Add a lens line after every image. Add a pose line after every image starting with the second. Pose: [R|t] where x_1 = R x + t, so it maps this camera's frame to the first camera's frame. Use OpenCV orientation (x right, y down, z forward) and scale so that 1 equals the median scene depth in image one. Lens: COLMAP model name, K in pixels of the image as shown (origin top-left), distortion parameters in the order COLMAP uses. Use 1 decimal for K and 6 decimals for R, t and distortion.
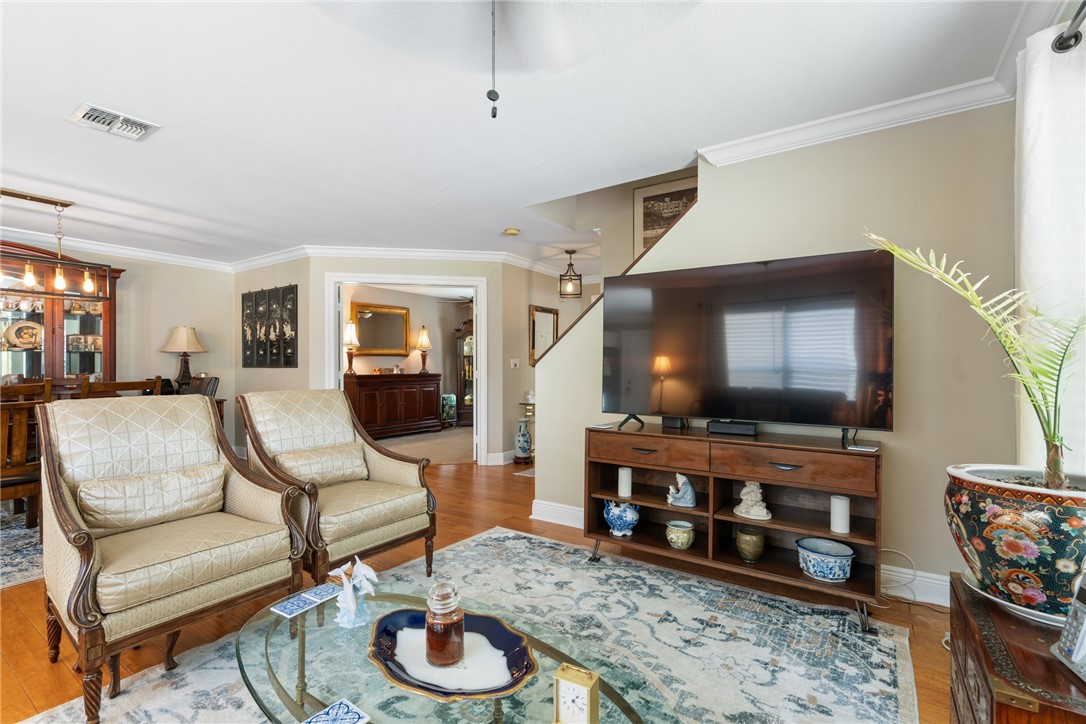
lens RADIAL K [[494.2, 0, 543.0], [0, 494.2, 365.3], [0, 0, 1]] dist [0.003855, 0.000405]
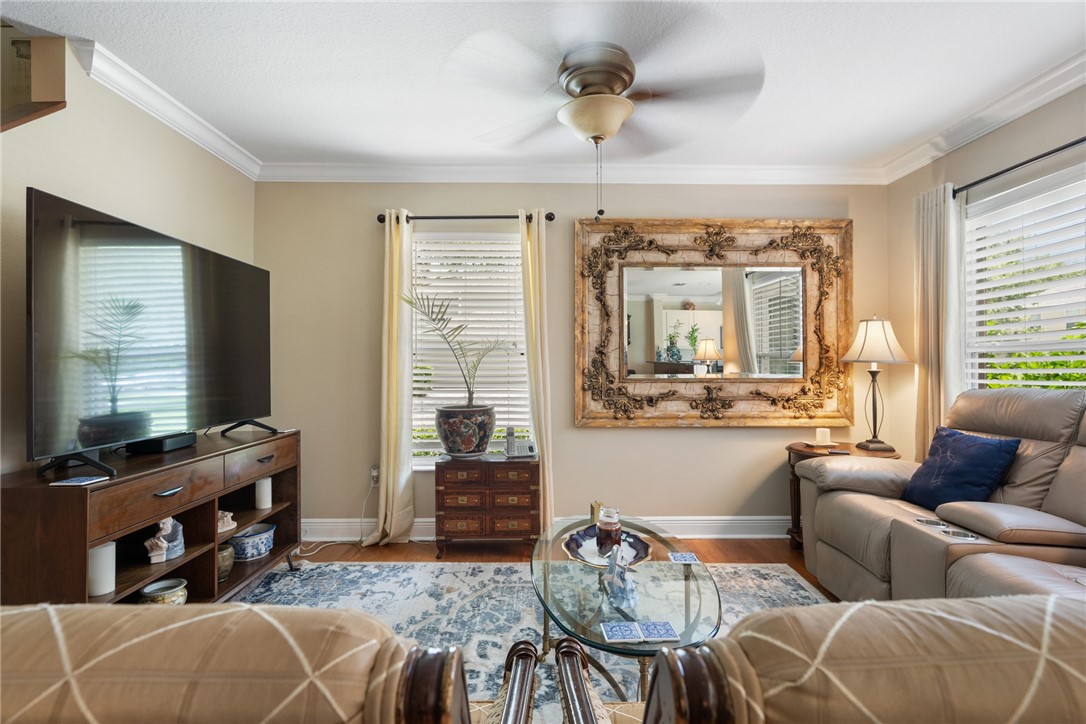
lens RADIAL K [[527.8, 0, 542.4], [0, 527.8, 364.8], [0, 0, 1]] dist [-0.000471, -0.000014]
pose [[-0.569342, 0.004545, 0.822089, -0.538236], [0.001294, 0.999988, -0.004632, 0.001402], [-0.822100, -0.001573, -0.569341, 0.787428]]
